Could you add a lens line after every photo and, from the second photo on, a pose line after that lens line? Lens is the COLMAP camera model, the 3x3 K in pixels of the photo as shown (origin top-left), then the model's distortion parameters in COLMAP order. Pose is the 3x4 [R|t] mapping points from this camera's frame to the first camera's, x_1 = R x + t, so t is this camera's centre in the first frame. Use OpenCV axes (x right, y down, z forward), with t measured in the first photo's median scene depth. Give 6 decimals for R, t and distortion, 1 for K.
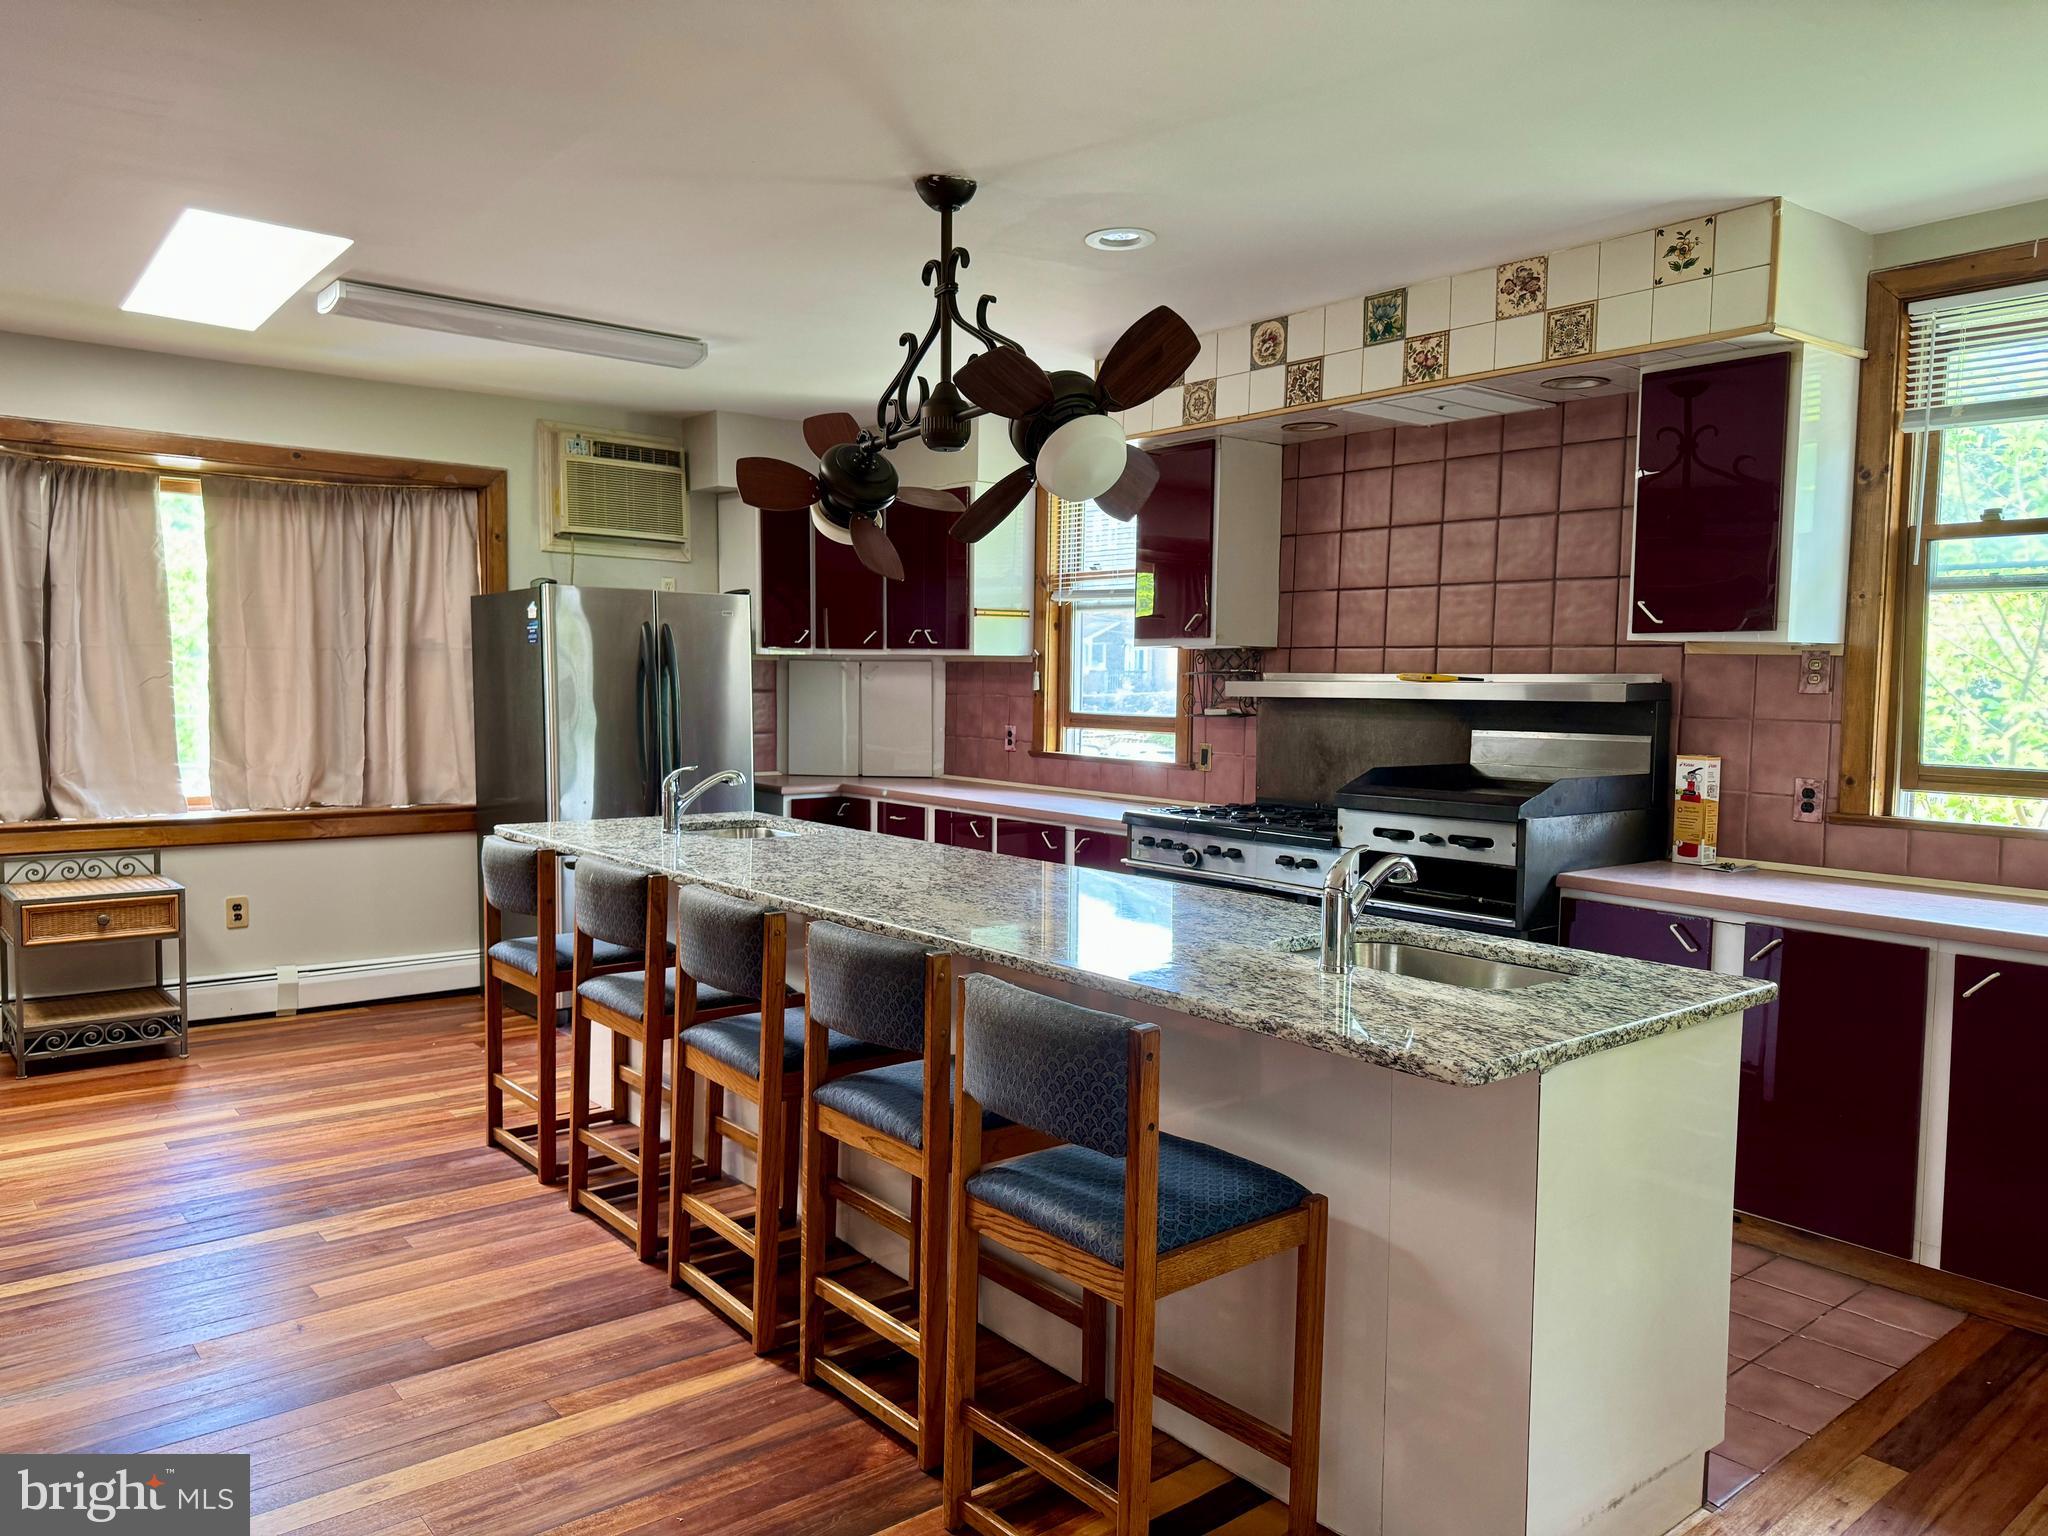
lens RADIAL K [[1445.3, 0, 1010.6], [0, 1445.3, 770.4], [0, 0, 1]] dist [0.067296, -0.077480]
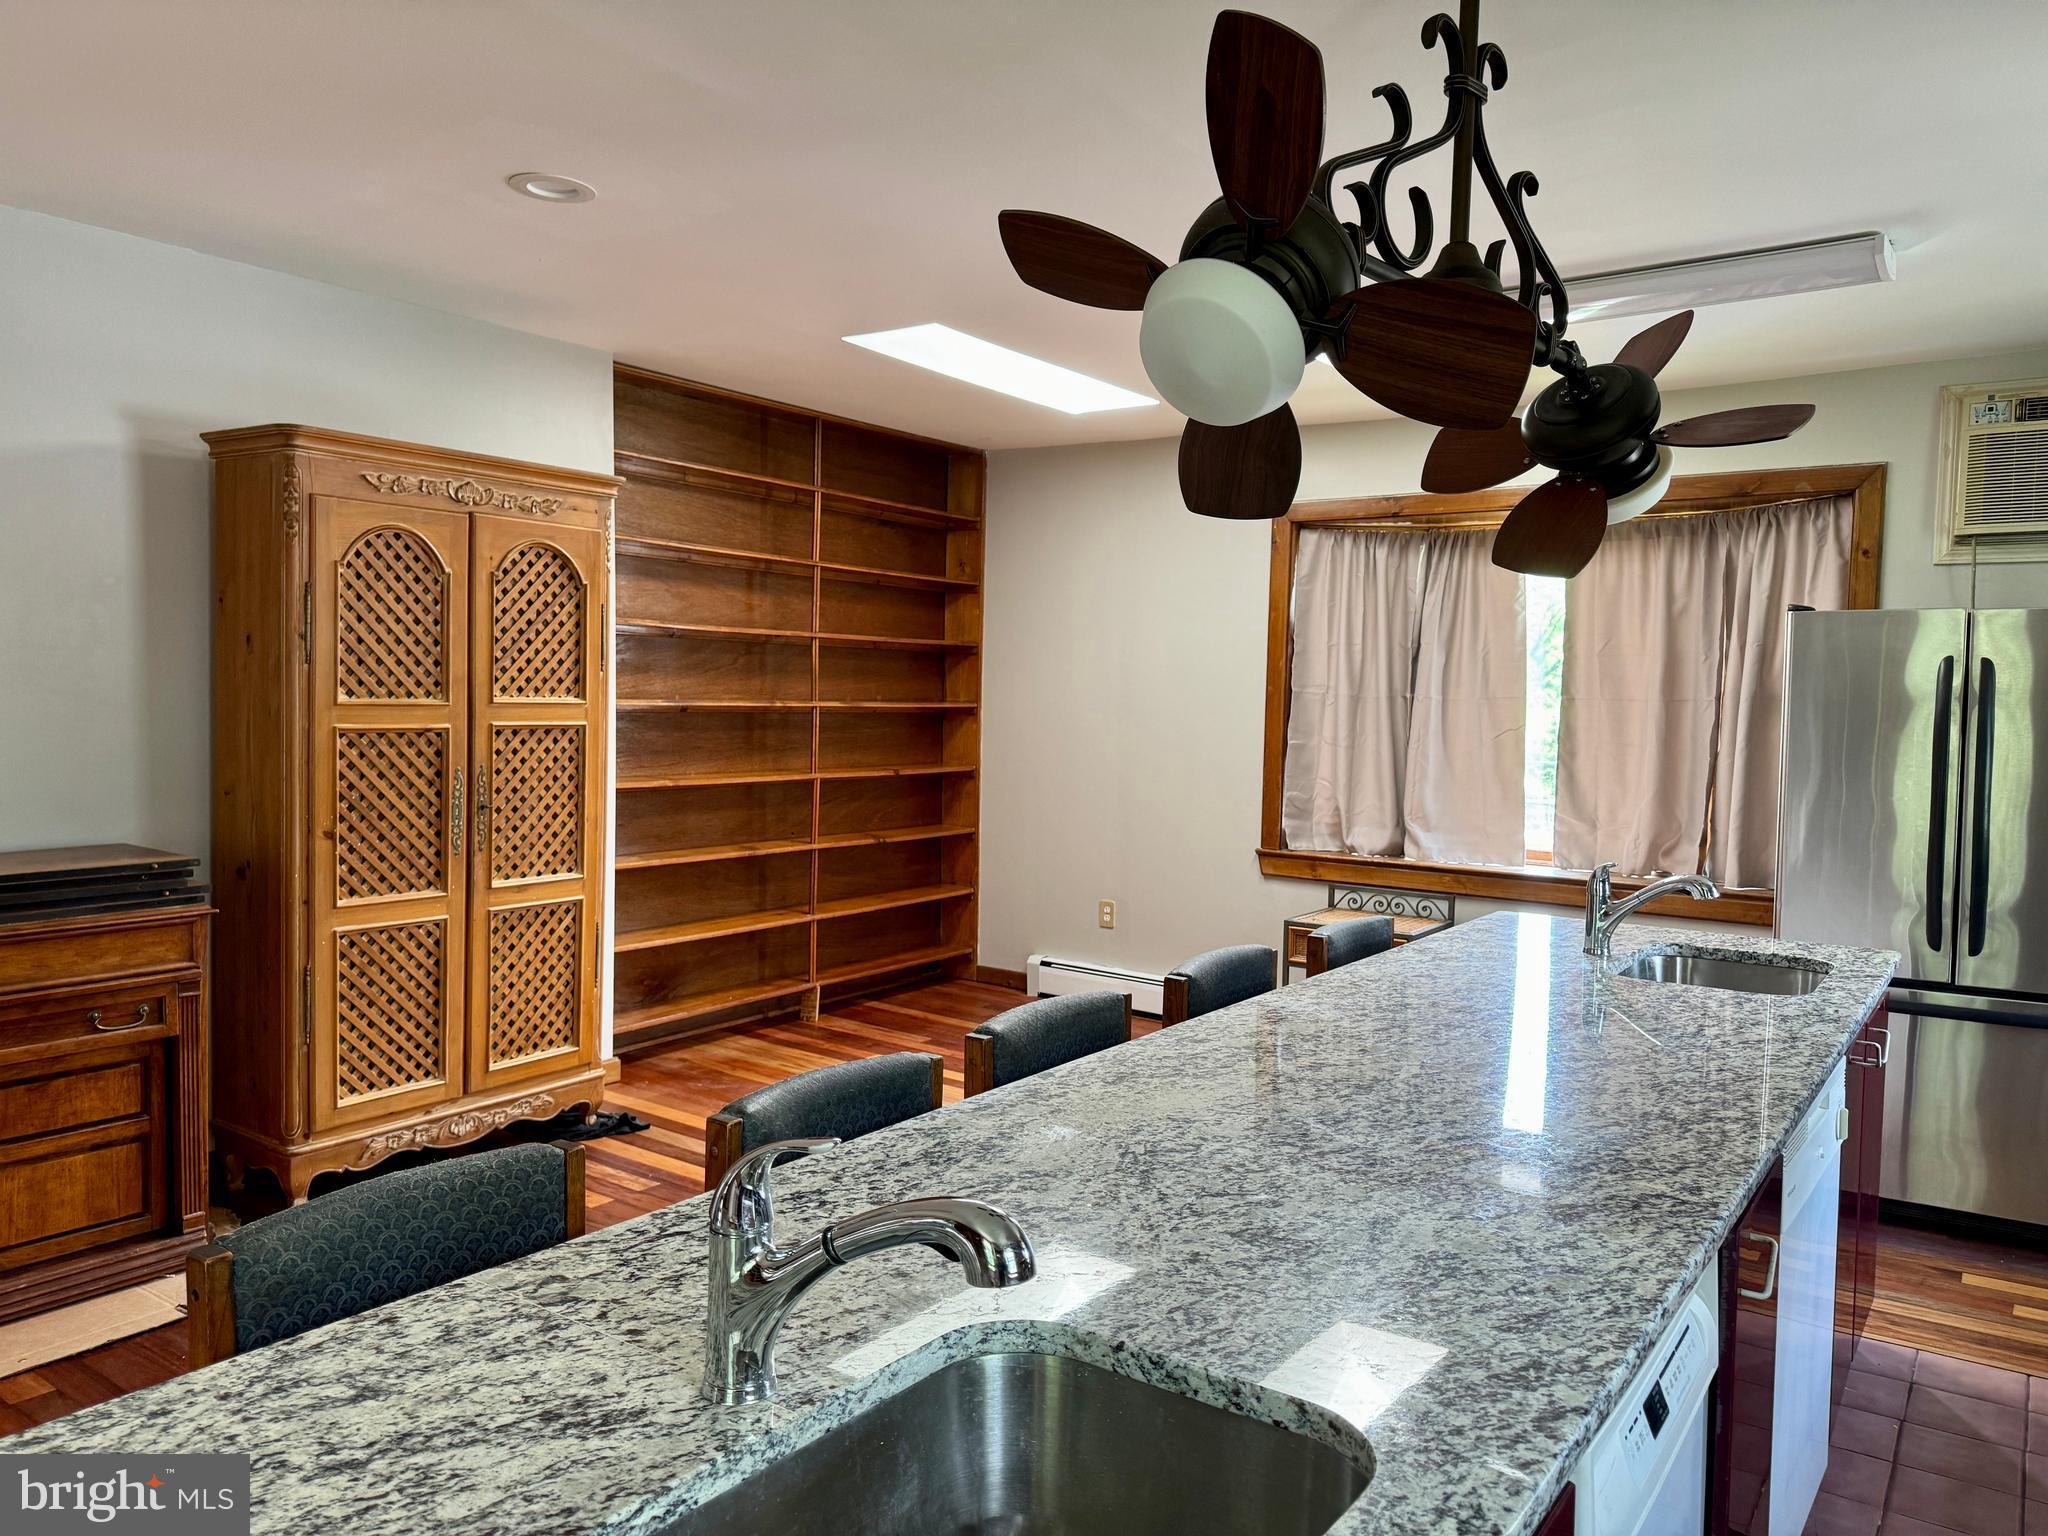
lens RADIAL K [[1445.3, 0, 1011.9], [0, 1445.3, 772.2], [0, 0, 1]] dist [0.067296, -0.077480]
pose [[0.268238, 0.041264, -0.962468, 0.356589], [-0.079465, 0.996625, 0.020582, -0.033640], [0.960070, 0.070962, 0.270612, 0.486998]]
